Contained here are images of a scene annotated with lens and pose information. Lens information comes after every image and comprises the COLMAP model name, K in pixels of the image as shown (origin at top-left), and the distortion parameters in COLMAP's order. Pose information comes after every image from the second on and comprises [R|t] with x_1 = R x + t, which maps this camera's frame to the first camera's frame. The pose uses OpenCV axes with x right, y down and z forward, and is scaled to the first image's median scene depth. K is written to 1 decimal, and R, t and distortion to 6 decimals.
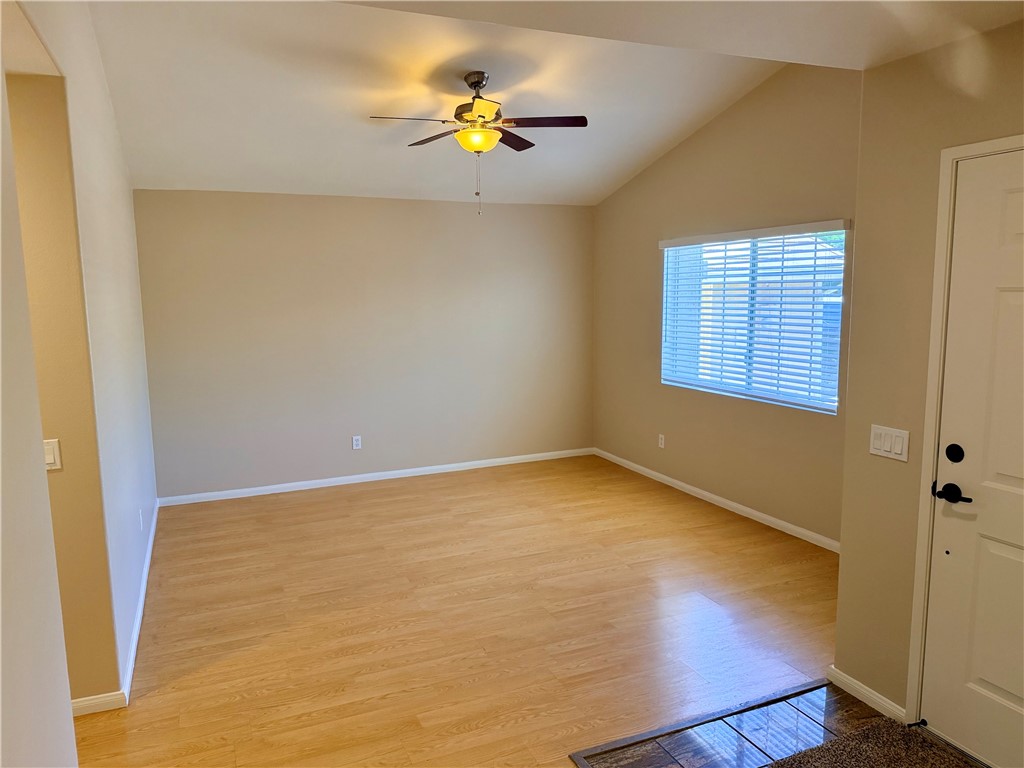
lens RADIAL K [[712.2, 0, 509.7], [0, 712.2, 386.2], [0, 0, 1]] dist [0.128864, -0.193627]
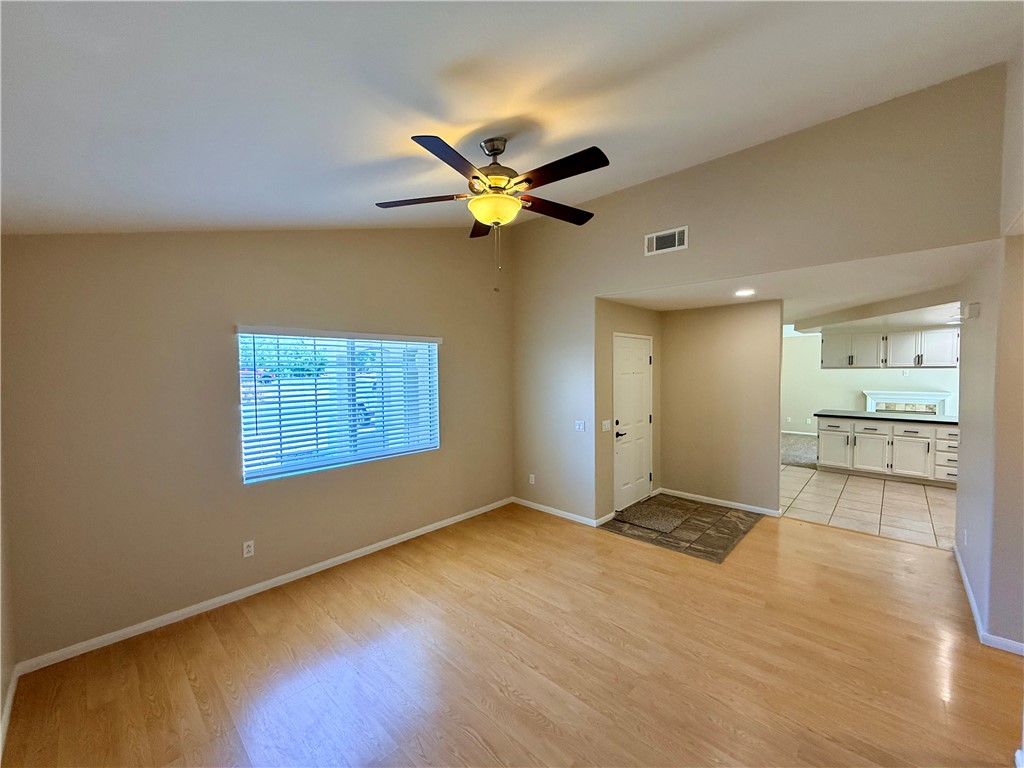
lens RADIAL K [[405.3, 0, 512.0], [0, 405.3, 384.0], [0, 0, 1]] dist [0.003119, 0.000156]
pose [[-0.388028, -0.015947, 0.921509, -0.552050], [0.138089, 0.987558, 0.075236, -0.174055], [-0.911244, 0.156444, -0.380999, 1.280446]]
